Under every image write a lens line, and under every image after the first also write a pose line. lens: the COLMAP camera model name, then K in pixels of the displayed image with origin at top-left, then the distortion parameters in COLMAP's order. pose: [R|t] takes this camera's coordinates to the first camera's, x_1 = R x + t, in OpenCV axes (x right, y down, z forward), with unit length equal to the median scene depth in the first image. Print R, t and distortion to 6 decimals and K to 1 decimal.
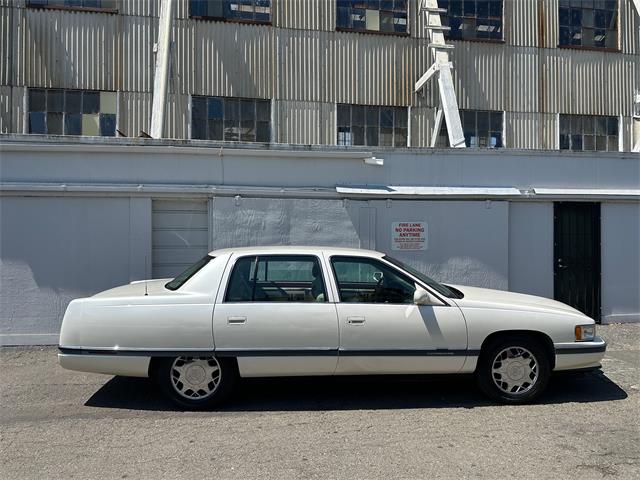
lens RADIAL K [[447.5, 0, 320.0], [0, 447.5, 240.0], [0, 0, 1]] dist [0.044091, -0.052844]
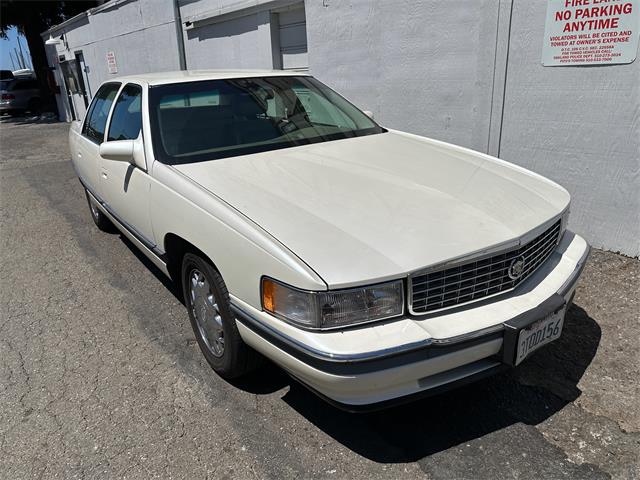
lens RADIAL K [[454.3, 0, 314.3], [0, 454.3, 237.4], [0, 0, 1]] dist [-0.002349, -0.005773]
pose [[0.493911, 0.280097, -0.823163, 0.477987], [0.045796, 0.937001, 0.346310, 0.016516], [0.868306, -0.208744, 0.449968, 0.542081]]
